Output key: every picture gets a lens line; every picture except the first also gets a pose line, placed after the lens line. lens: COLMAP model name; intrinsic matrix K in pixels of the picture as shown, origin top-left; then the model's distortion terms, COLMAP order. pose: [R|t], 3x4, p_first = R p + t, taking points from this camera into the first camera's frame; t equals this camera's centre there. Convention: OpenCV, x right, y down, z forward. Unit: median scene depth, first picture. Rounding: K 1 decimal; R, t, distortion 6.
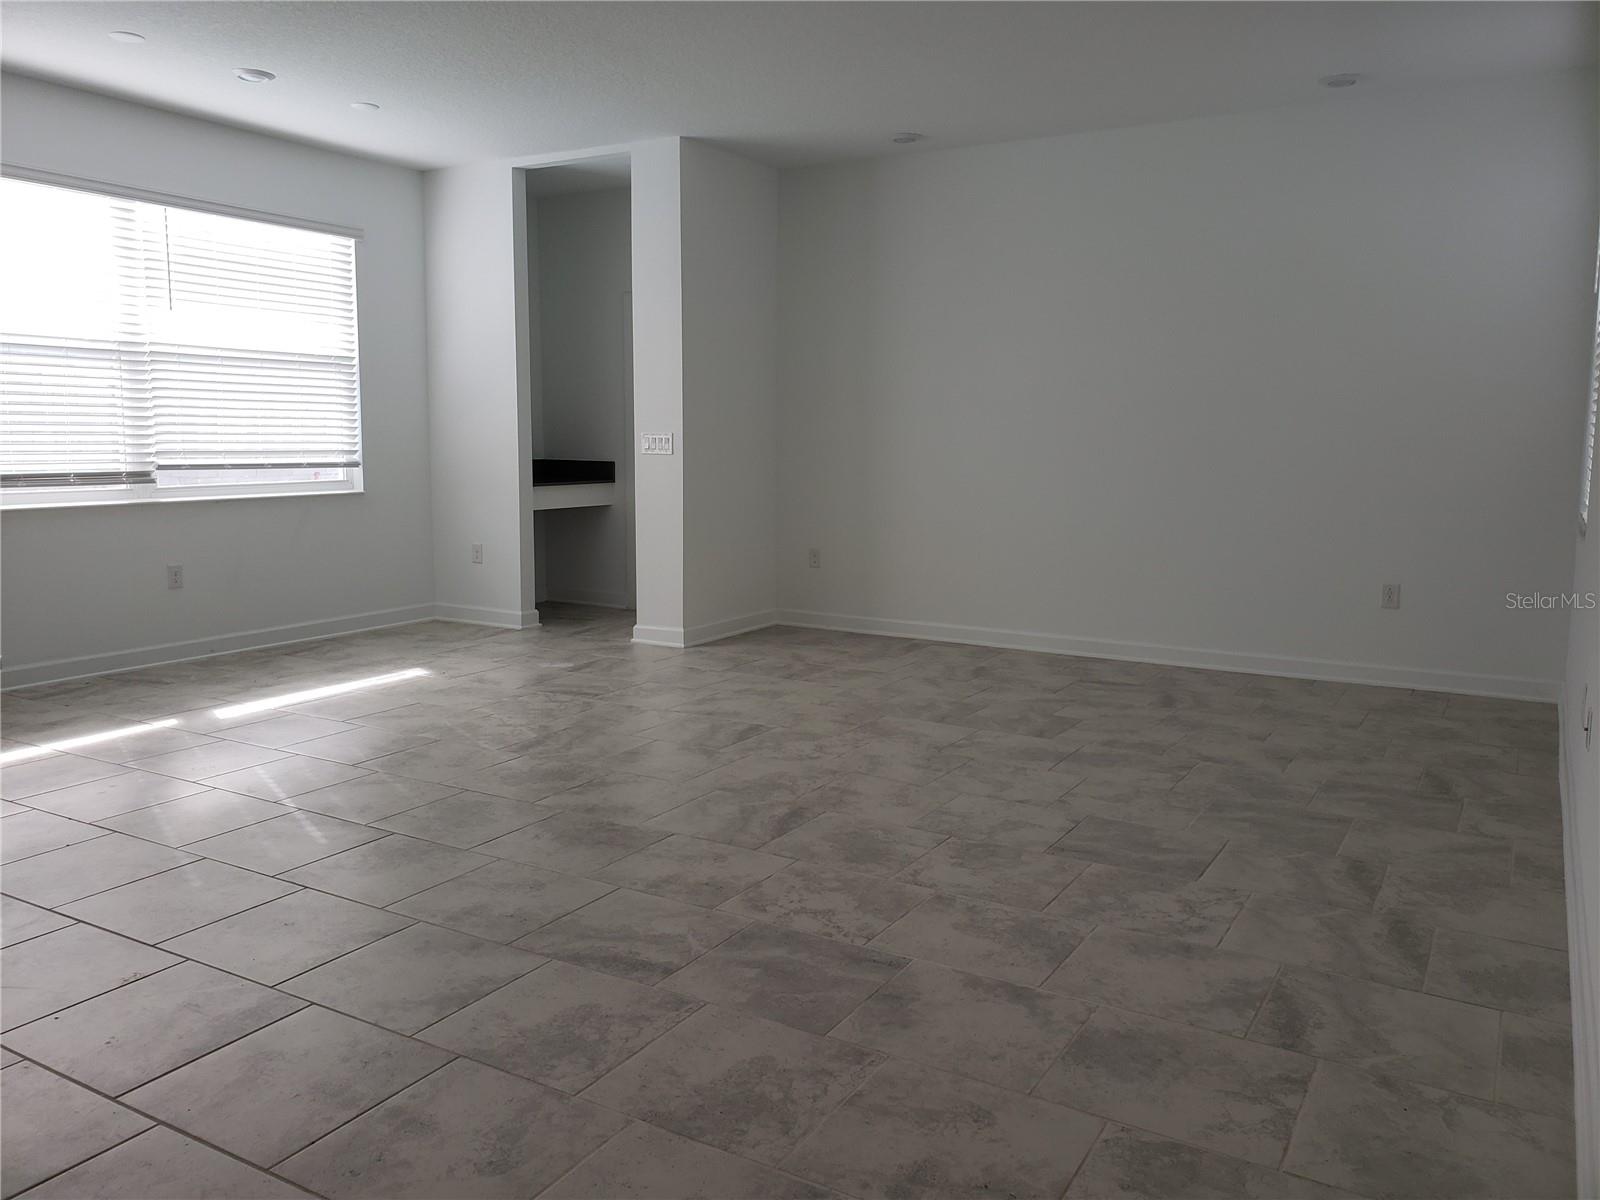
lens RADIAL K [[1260.2, 0, 783.1], [0, 1260.2, 591.1], [0, 0, 1]] dist [0.005374, 0.042964]
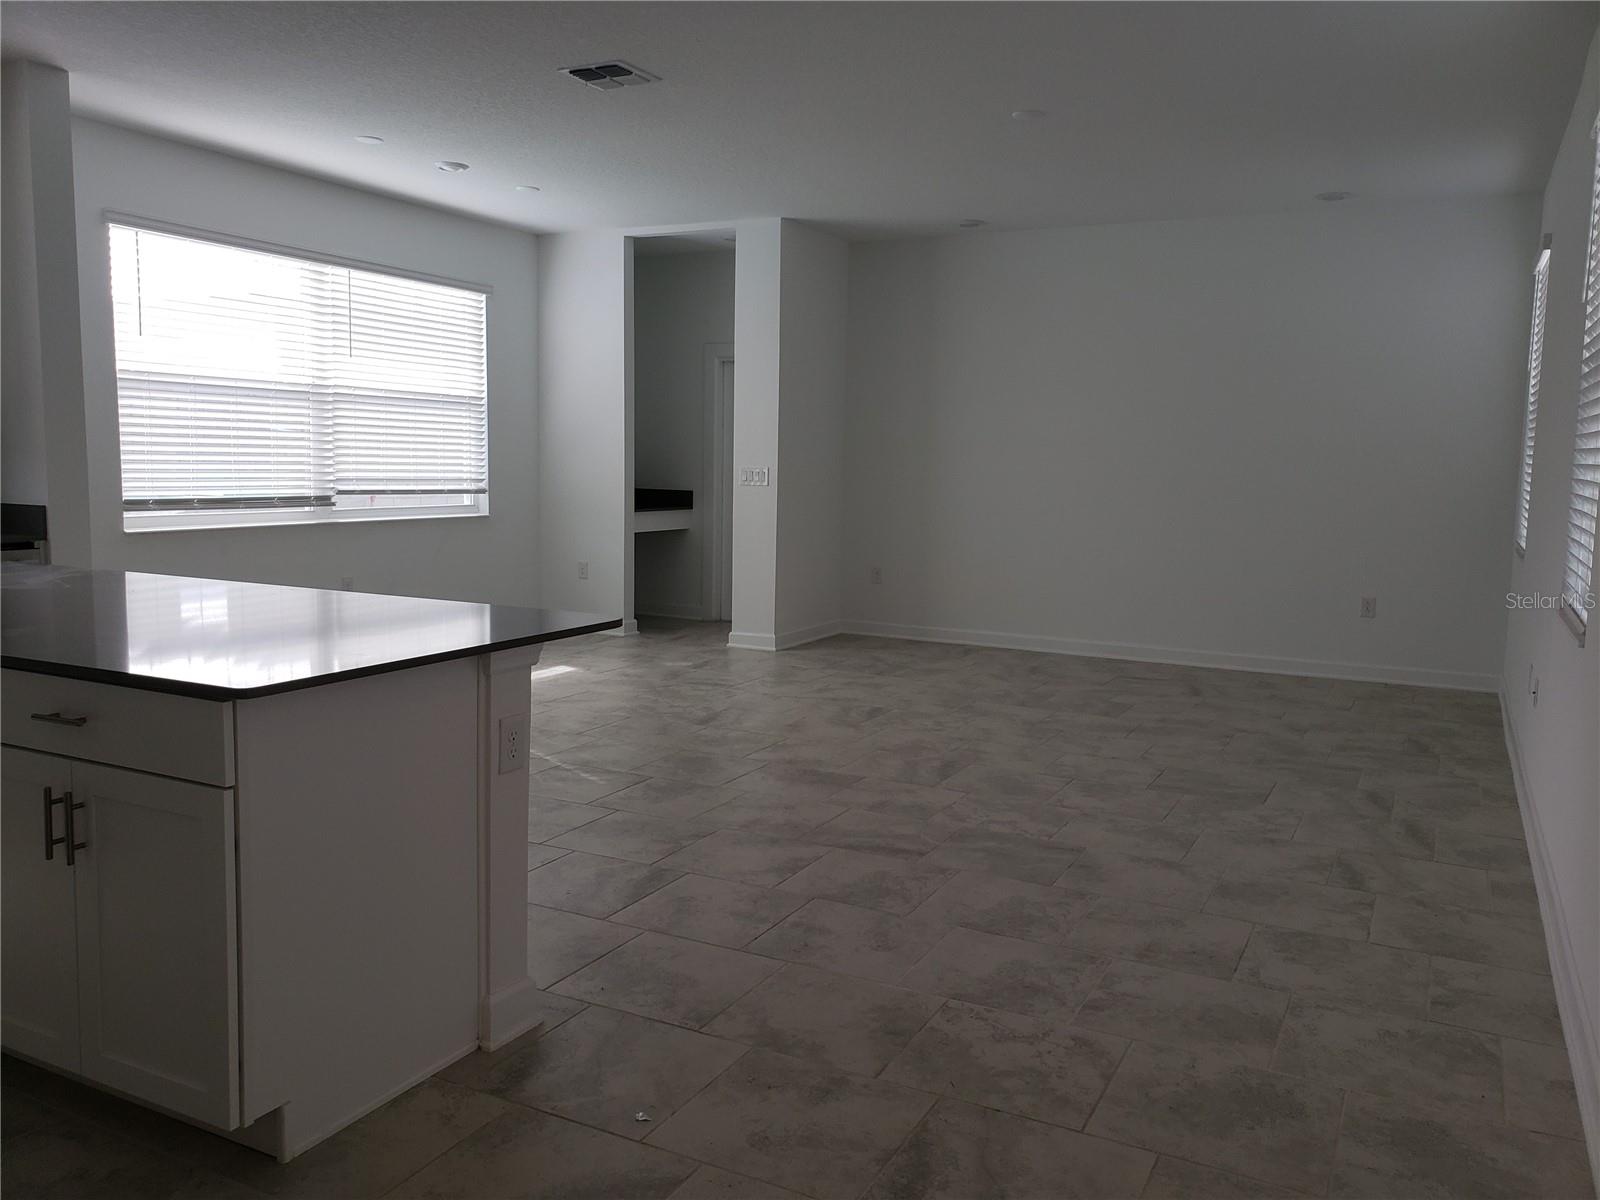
lens RADIAL K [[1260.2, 0, 809.8], [0, 1260.2, 604.4], [0, 0, 1]] dist [0.005374, 0.042964]
pose [[0.997513, 0.005533, 0.070270, -0.158512], [-0.004725, 0.999921, -0.011668, 0.018323], [-0.070329, 0.011307, 0.997460, -0.204675]]
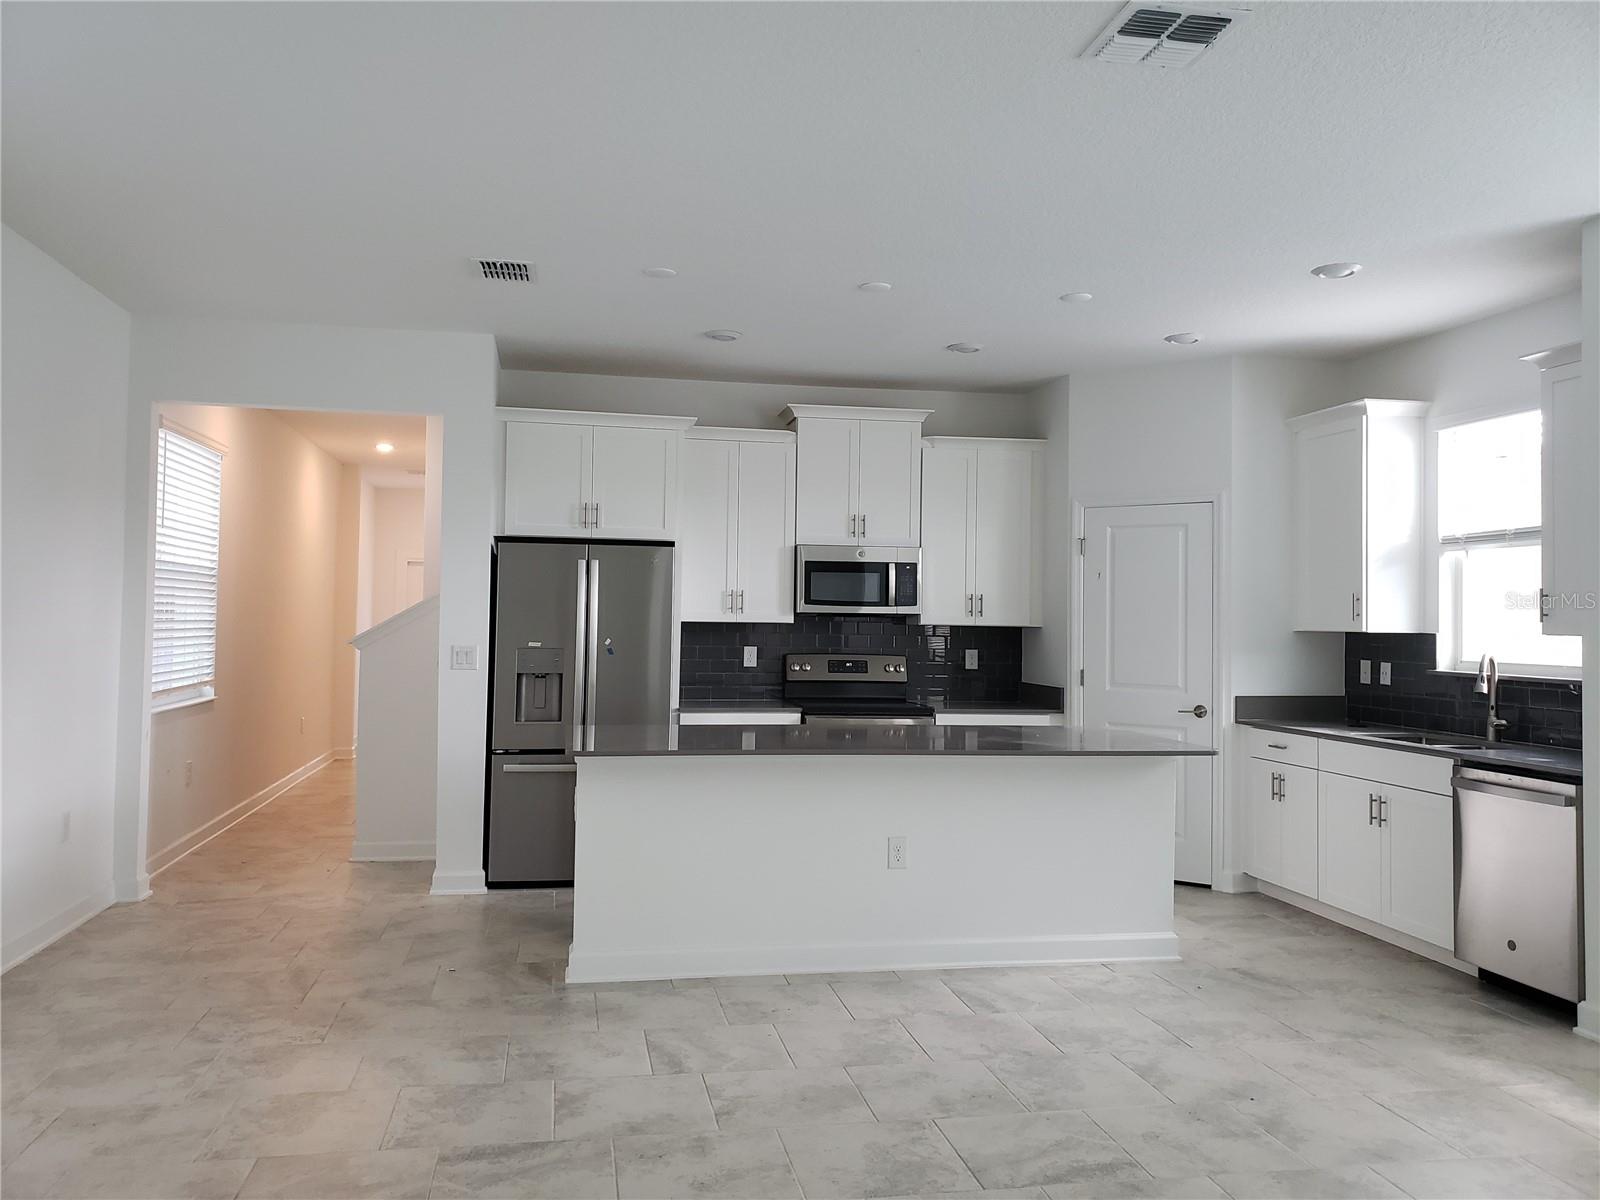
lens RADIAL K [[1260.2, 0, 792.2], [0, 1260.2, 597.3], [0, 0, 1]] dist [0.005374, 0.042964]
pose [[-0.750705, -0.031655, -0.659879, 0.210654], [-0.106737, 0.991540, 0.073863, -0.147617], [0.651959, 0.125882, -0.747732, 0.975561]]
